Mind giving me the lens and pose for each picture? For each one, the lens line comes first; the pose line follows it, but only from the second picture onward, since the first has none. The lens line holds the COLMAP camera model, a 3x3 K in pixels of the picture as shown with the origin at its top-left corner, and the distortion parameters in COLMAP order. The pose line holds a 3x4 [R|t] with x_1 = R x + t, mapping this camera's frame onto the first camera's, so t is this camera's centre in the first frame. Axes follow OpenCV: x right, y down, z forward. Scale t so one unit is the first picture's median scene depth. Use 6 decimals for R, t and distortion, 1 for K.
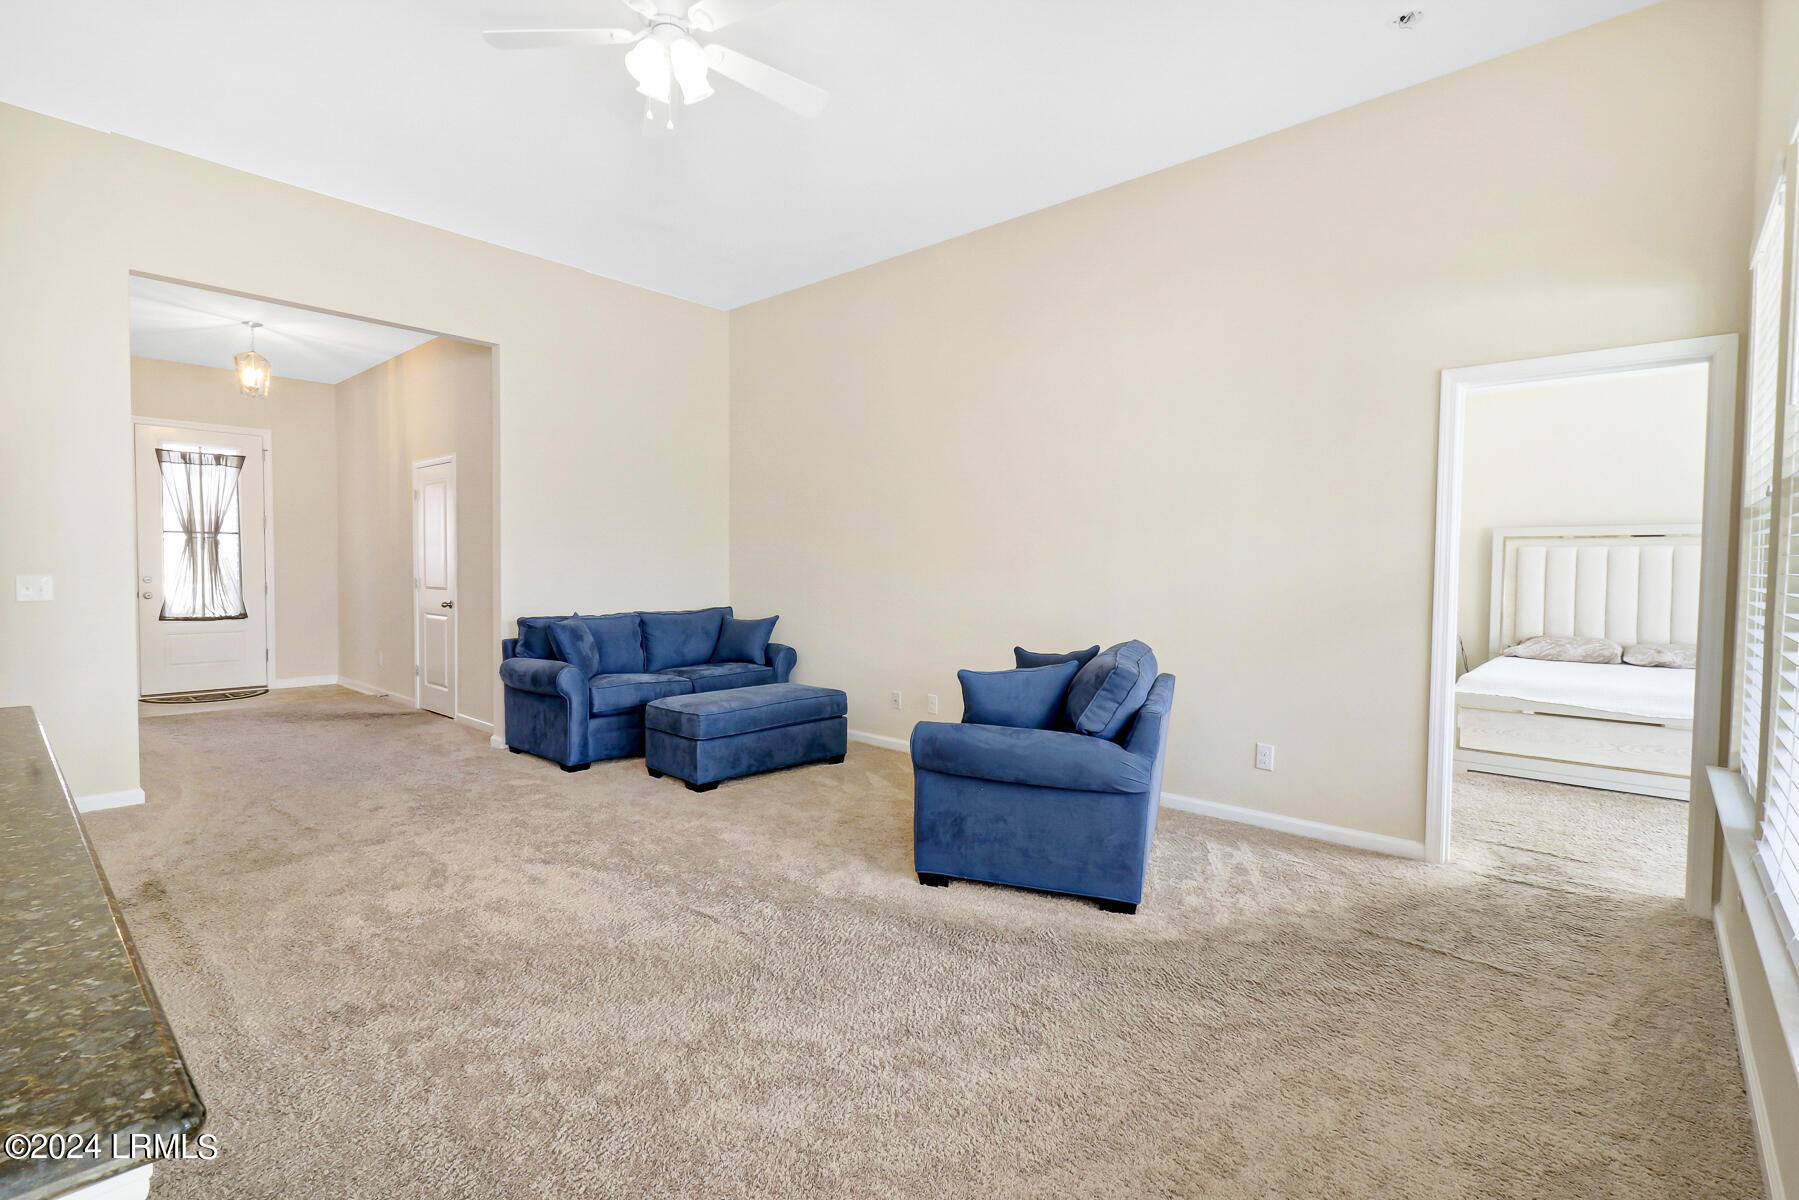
lens RADIAL K [[833.7, 0, 899.5], [0, 833.7, 600.0], [0, 0, 1]] dist [0.002580, -0.000327]
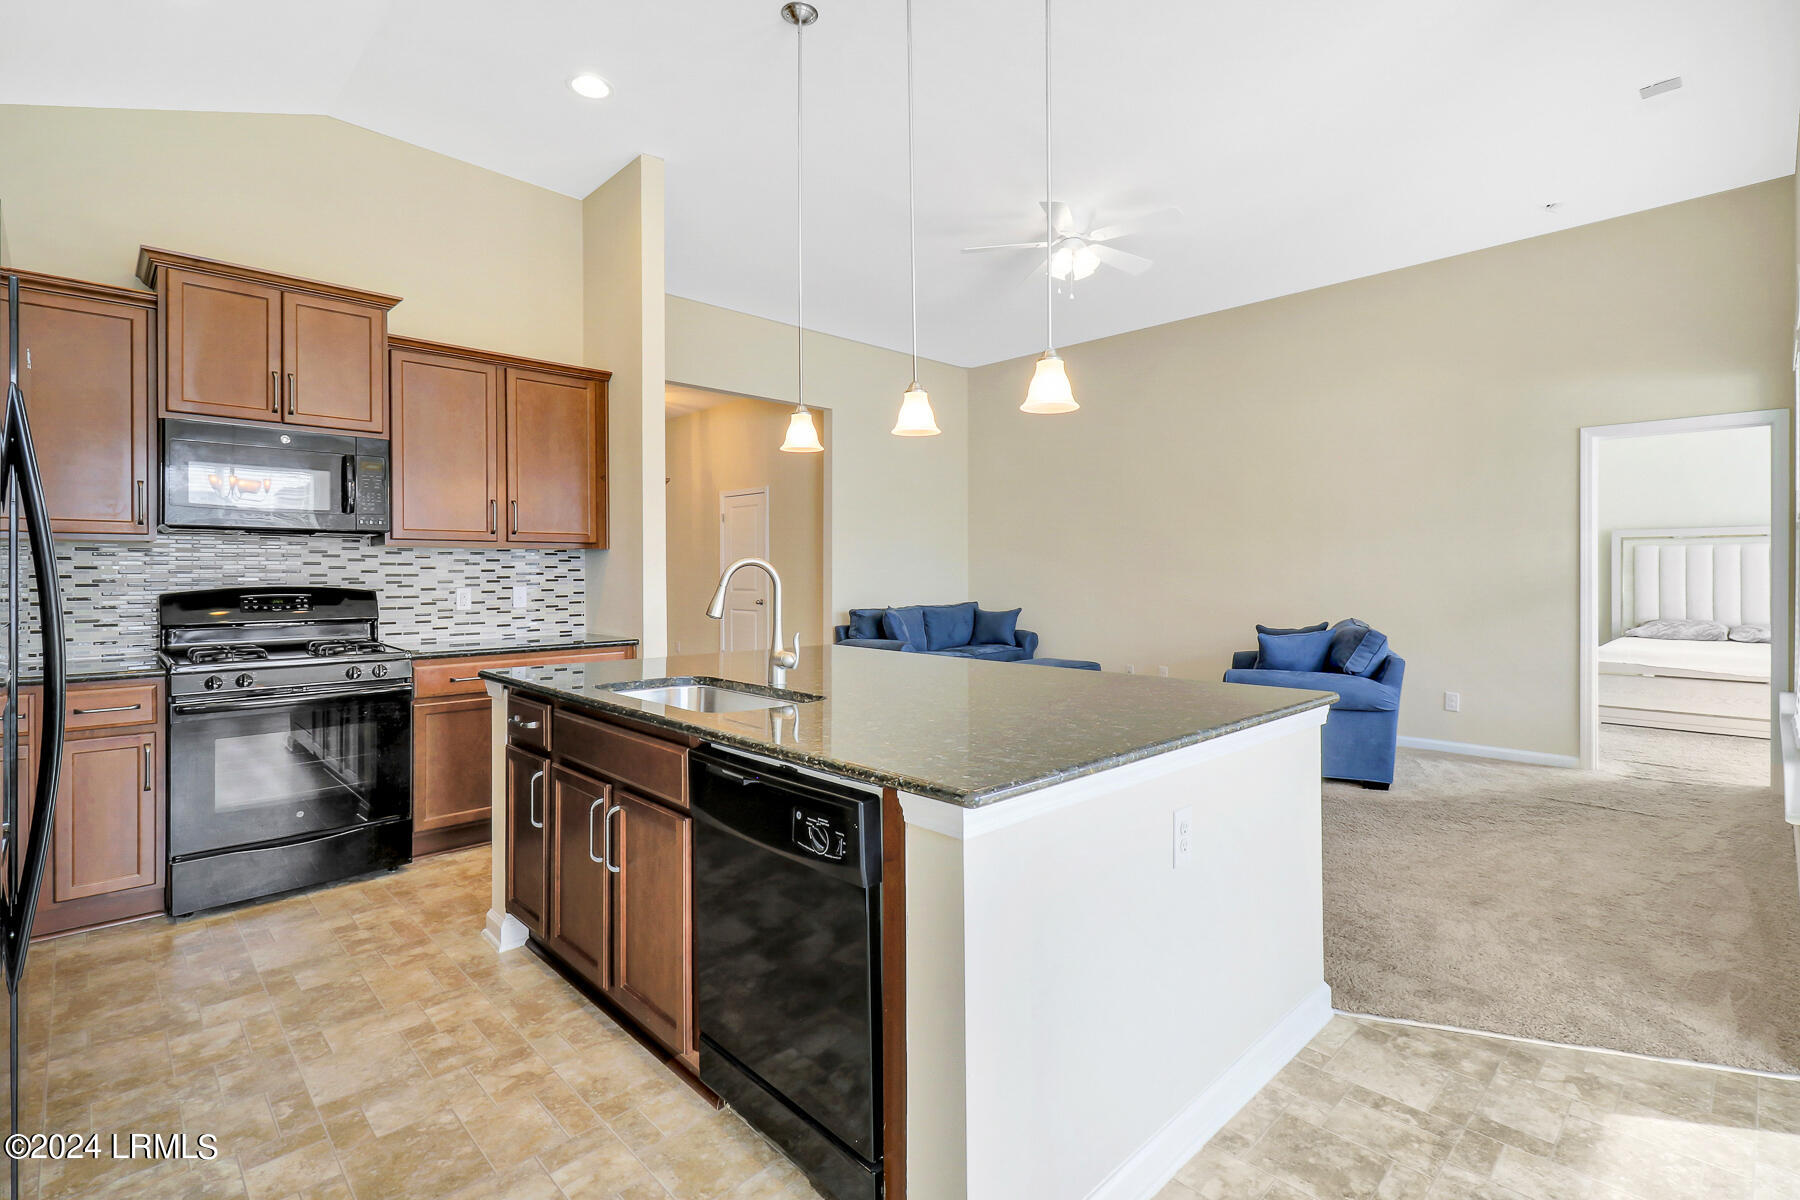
lens RADIAL K [[839.2, 0, 904.0], [0, 839.2, 572.1], [0, 0, 1]] dist [0.000991, -0.000086]
pose [[0.997366, -0.011083, -0.071676, -0.344444], [0.008360, 0.999236, -0.038174, 0.016799], [0.072044, 0.037475, 0.996697, -0.435164]]
